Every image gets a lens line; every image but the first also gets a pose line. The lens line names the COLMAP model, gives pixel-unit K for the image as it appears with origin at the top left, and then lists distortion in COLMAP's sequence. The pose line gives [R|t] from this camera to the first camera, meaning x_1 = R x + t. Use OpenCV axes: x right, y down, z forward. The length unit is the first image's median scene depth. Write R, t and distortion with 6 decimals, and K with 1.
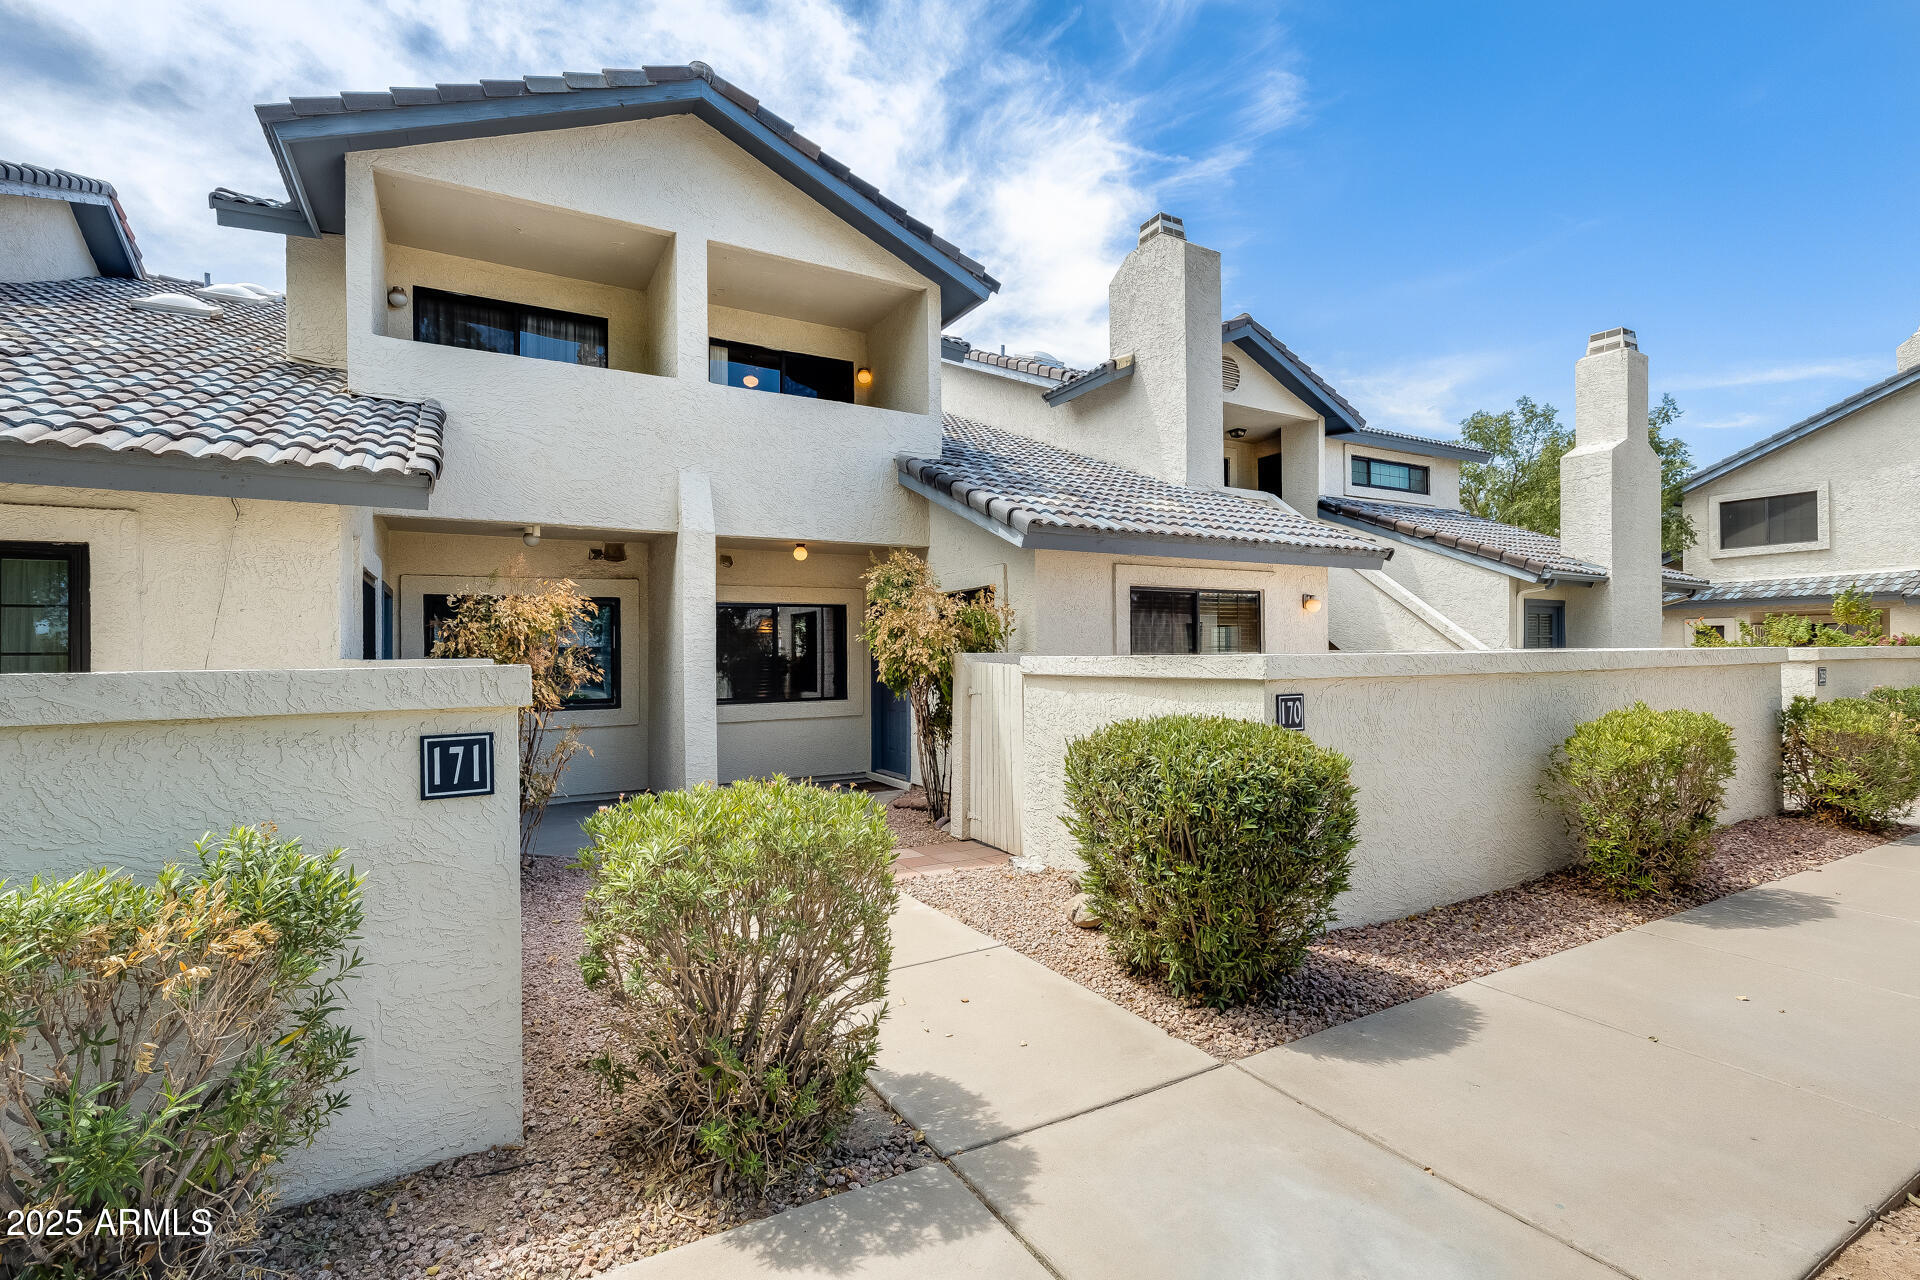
lens RADIAL K [[855.1, 0, 960.0], [0, 855.1, 640.0], [0, 0, 1]] dist [-0.000435, -0.000203]
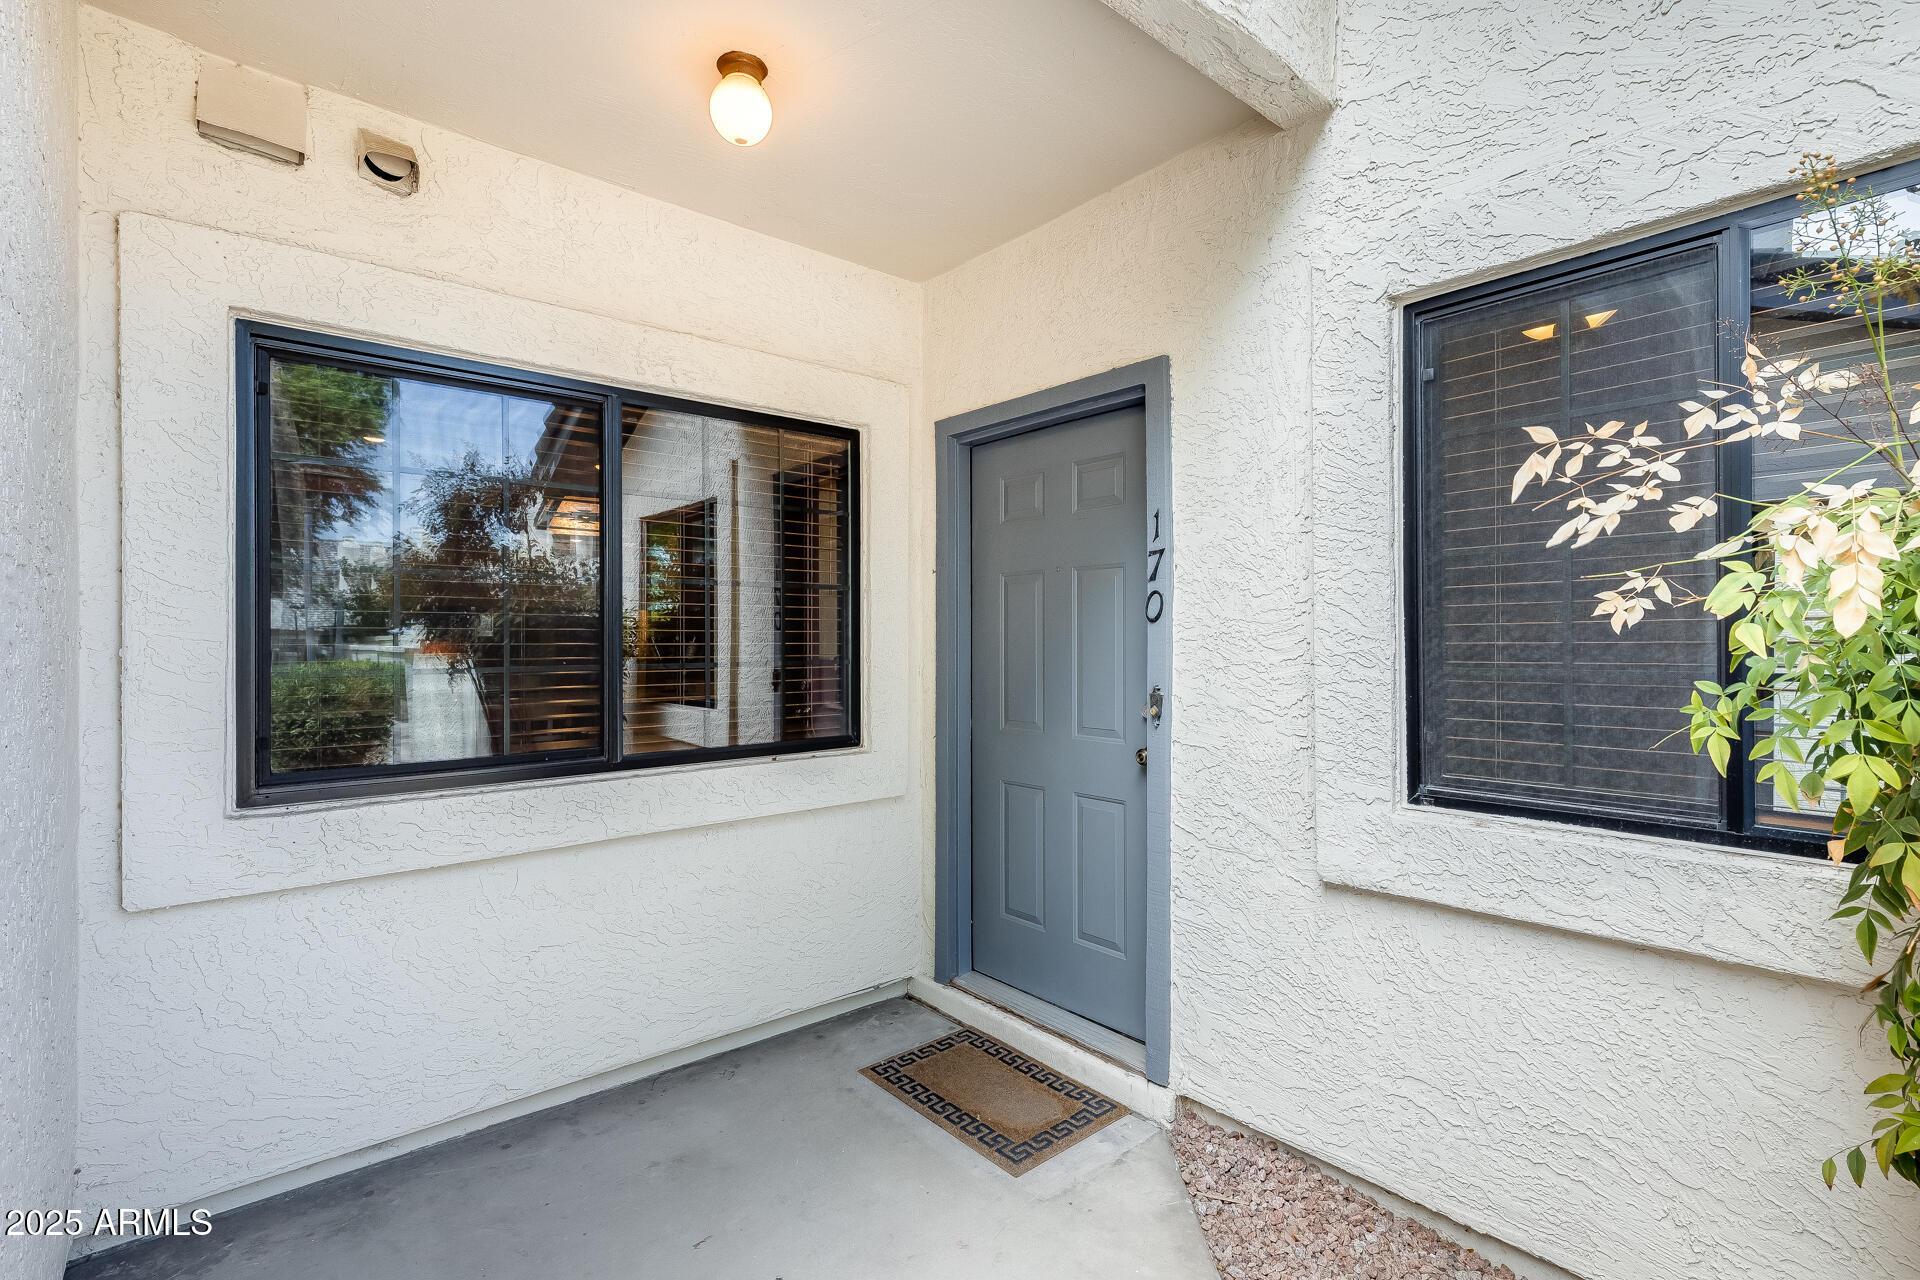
lens RADIAL K [[862.9, 0, 955.5], [0, 862.9, 632.8], [0, 0, 1]] dist [-0.000462, -0.000099]
pose [[0.982446, 0.012533, 0.186128, -0.174761], [-0.013955, 0.999883, 0.006333, 0.032170], [-0.186027, -0.008819, 0.982505, 0.787728]]
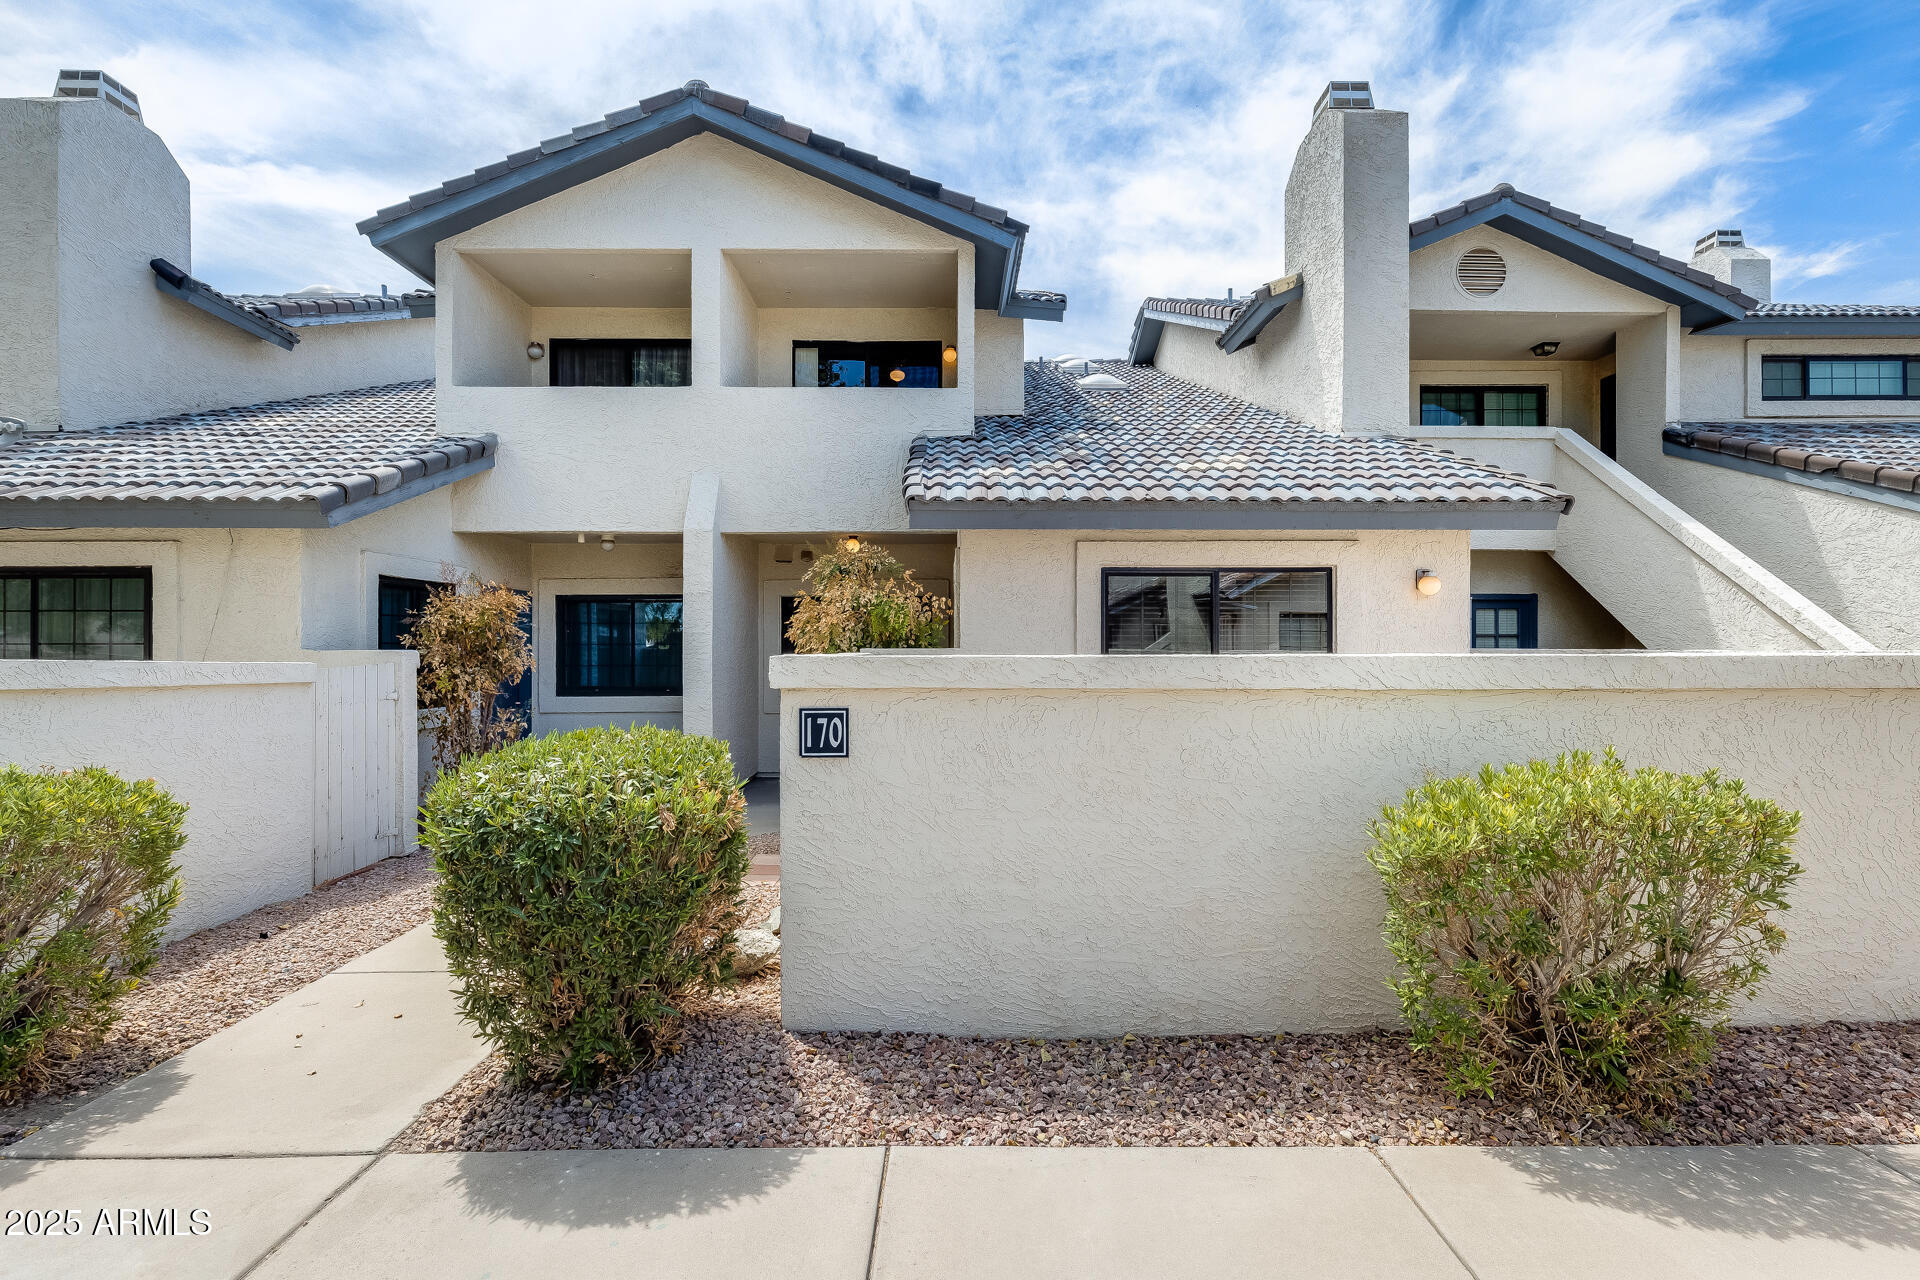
lens RADIAL K [[866.9, 0, 969.2], [0, 866.9, 642.3], [0, 0, 1]] dist [-0.001424, -0.000336]
pose [[0.875193, 0.006144, -0.483734, 0.425574], [-0.000440, 0.999929, 0.011904, -0.001933], [0.483773, -0.010205, 0.875134, 0.193270]]
